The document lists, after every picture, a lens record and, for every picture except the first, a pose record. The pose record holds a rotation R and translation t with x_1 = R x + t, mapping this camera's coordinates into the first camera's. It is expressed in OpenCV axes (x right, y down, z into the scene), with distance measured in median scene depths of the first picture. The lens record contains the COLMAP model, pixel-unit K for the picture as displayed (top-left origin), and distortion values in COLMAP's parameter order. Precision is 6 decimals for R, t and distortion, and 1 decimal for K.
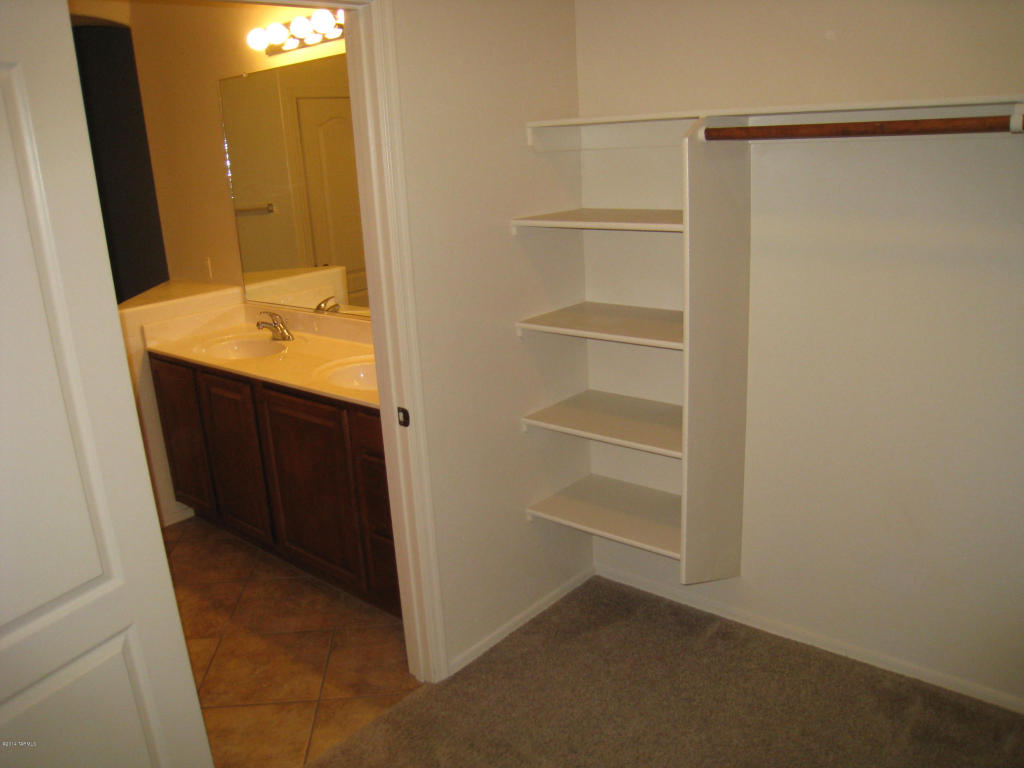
lens RADIAL K [[828.4, 0, 513.4], [0, 828.4, 396.8], [0, 0, 1]] dist [-0.170183, 0.114159]
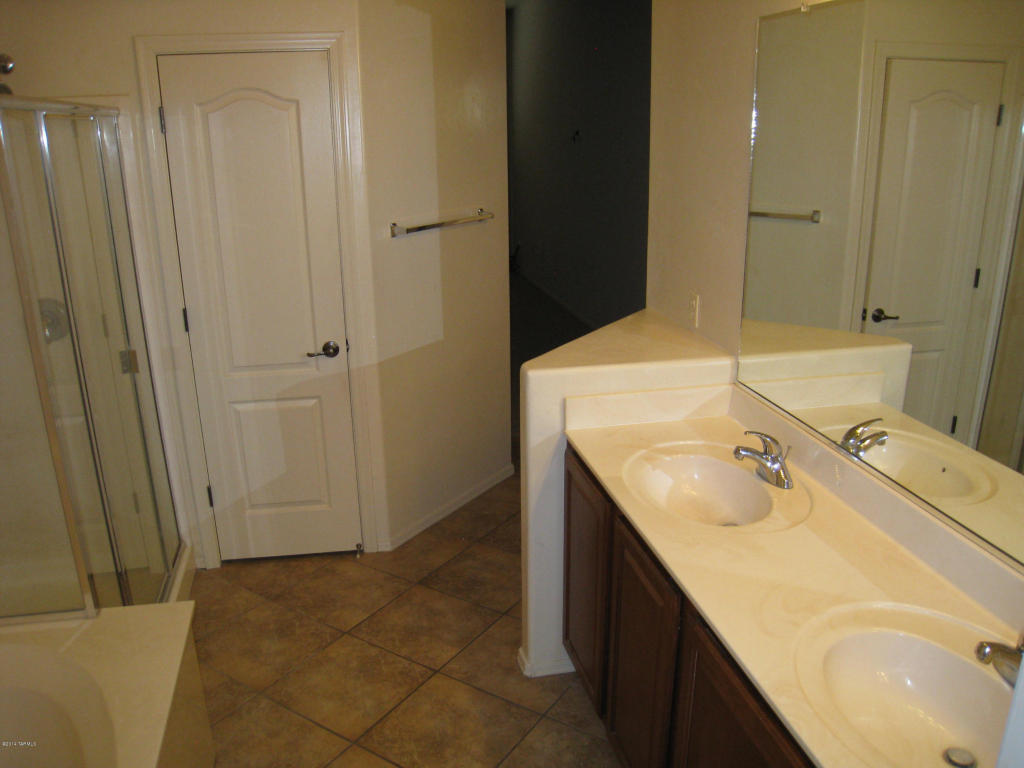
lens RADIAL K [[828.4, 0, 513.4], [0, 828.4, 396.8], [0, 0, 1]] dist [-0.170183, 0.114159]
pose [[0.793860, 0.236729, -0.560131, -0.107970], [-0.209222, 0.971208, 0.113938, -0.138688], [0.570976, 0.026741, 0.820531, 0.378354]]
